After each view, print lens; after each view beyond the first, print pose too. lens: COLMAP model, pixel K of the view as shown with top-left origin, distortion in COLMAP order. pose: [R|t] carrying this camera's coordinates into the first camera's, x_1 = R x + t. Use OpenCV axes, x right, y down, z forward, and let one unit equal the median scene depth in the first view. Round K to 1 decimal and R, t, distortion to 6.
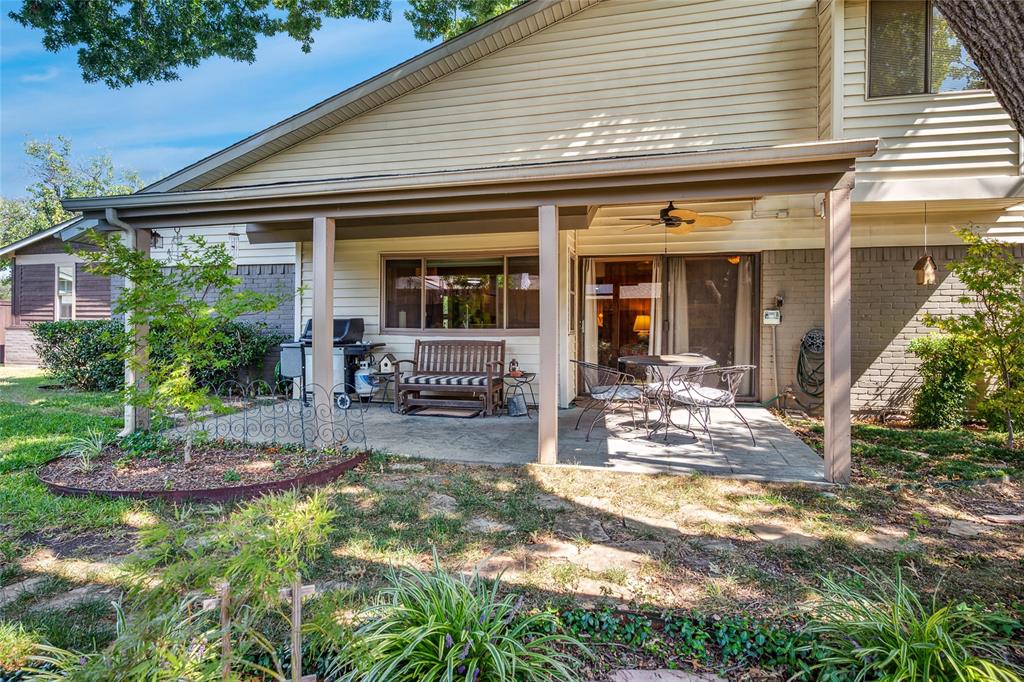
lens RADIAL K [[566.4, 0, 532.5], [0, 566.4, 317.8], [0, 0, 1]] dist [0.000308, 0.002108]
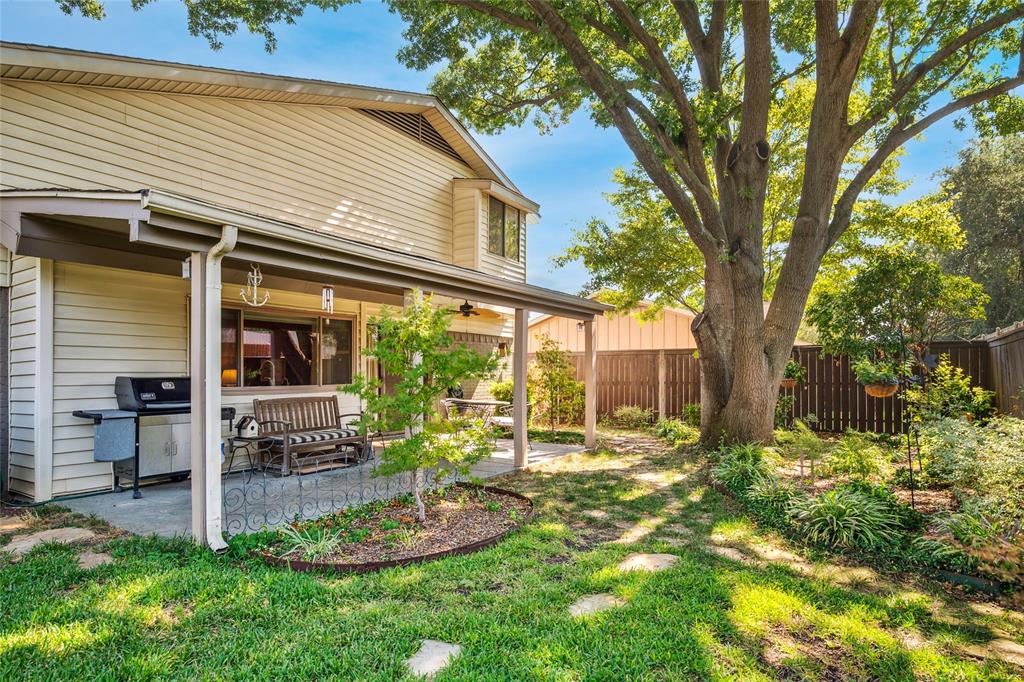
lens RADIAL K [[566.4, 0, 507.4], [0, 566.4, 374.1], [0, 0, 1]] dist [0.000308, 0.002108]
pose [[0.328178, -0.001086, 0.944615, -0.969059], [-0.010785, 0.999930, 0.004897, -0.010764], [-0.944554, -0.011795, 0.328143, 0.318874]]
